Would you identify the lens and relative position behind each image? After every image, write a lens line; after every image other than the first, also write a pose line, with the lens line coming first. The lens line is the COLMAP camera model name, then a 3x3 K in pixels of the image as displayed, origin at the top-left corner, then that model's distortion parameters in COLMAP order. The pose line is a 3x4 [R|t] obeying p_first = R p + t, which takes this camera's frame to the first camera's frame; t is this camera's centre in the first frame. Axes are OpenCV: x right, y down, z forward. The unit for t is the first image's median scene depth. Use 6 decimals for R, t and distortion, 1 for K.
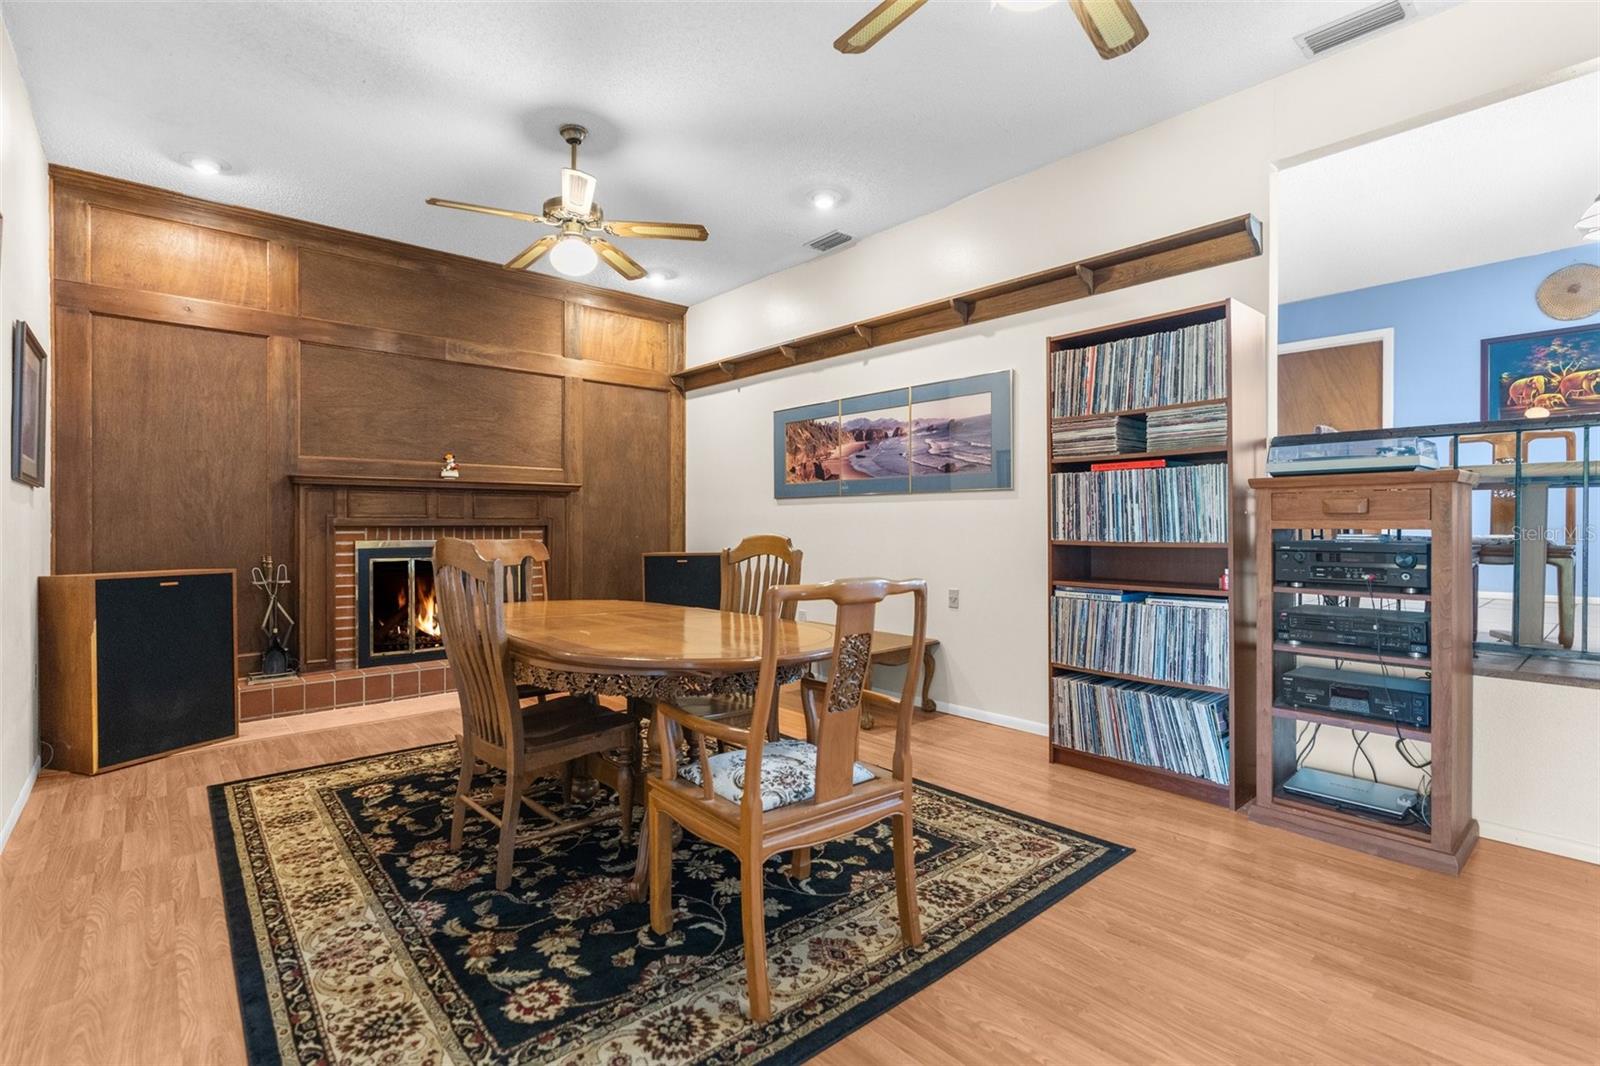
lens RADIAL K [[733.0, 0, 793.2], [0, 733.0, 526.6], [0, 0, 1]] dist [-0.010173, 0.001926]
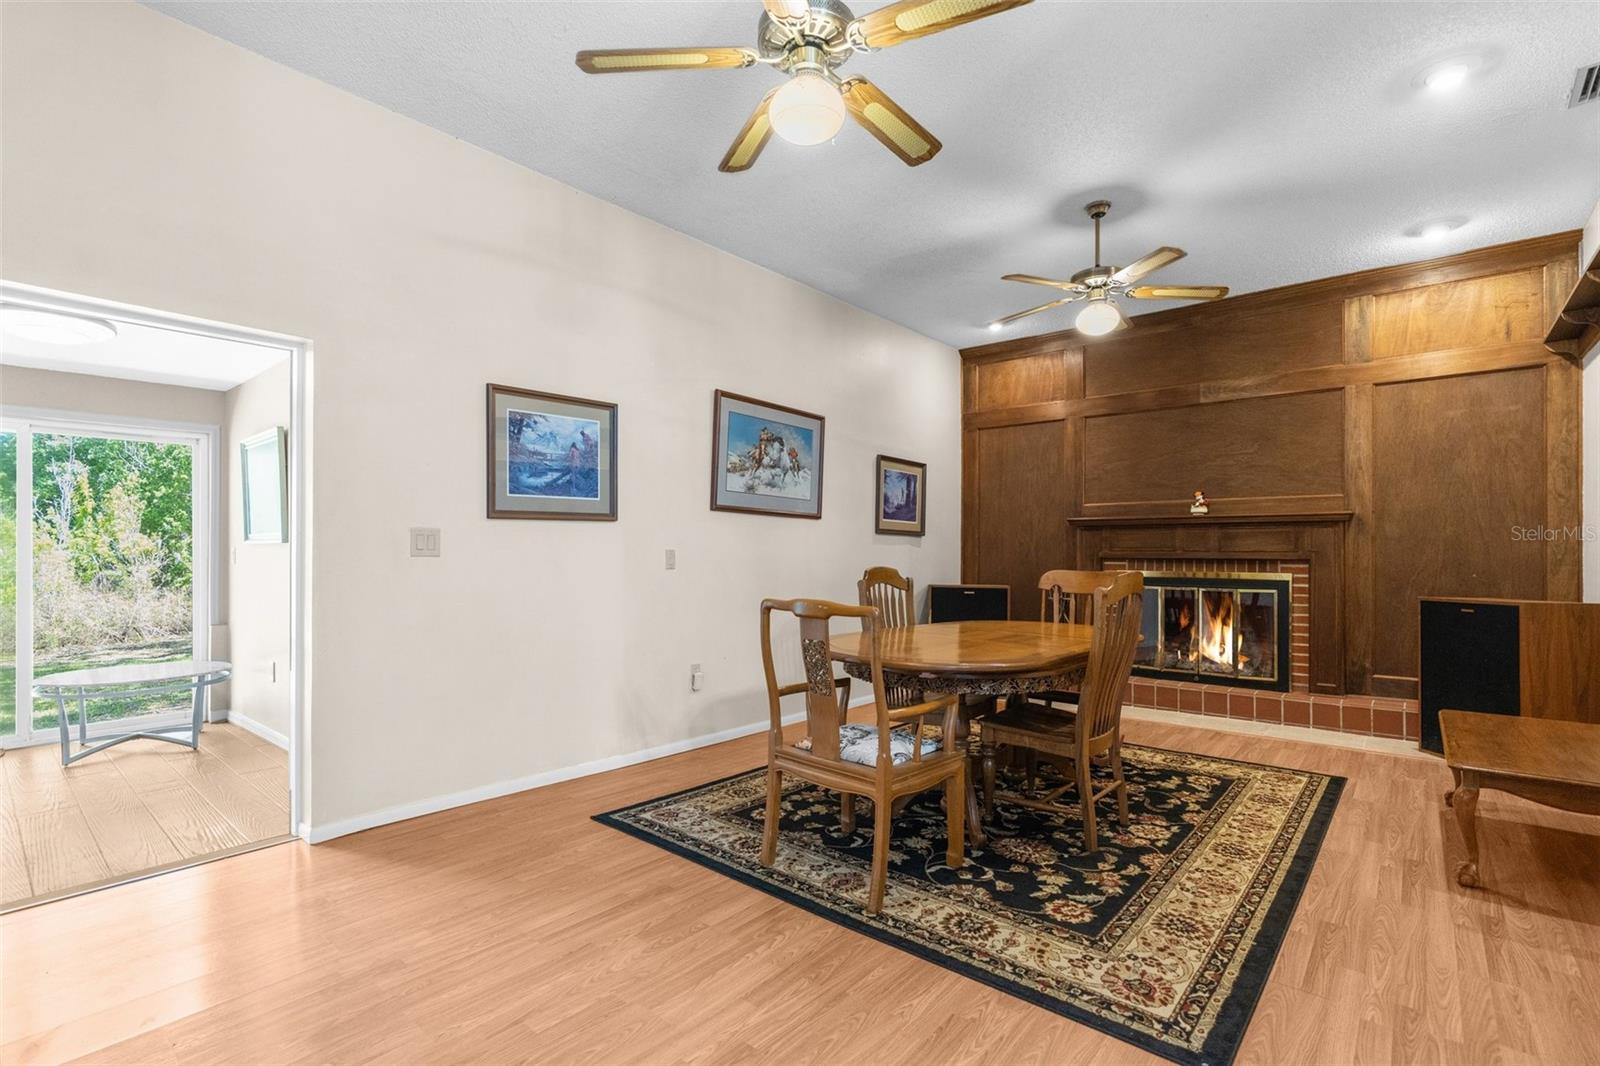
lens RADIAL K [[733.0, 0, 790.3], [0, 733.0, 545.5], [0, 0, 1]] dist [-0.010173, 0.001926]
pose [[0.147467, -0.008481, -0.989031, 0.577749], [-0.006844, 0.999931, -0.009595, -0.006772], [0.989043, 0.008184, 0.147398, 0.295551]]
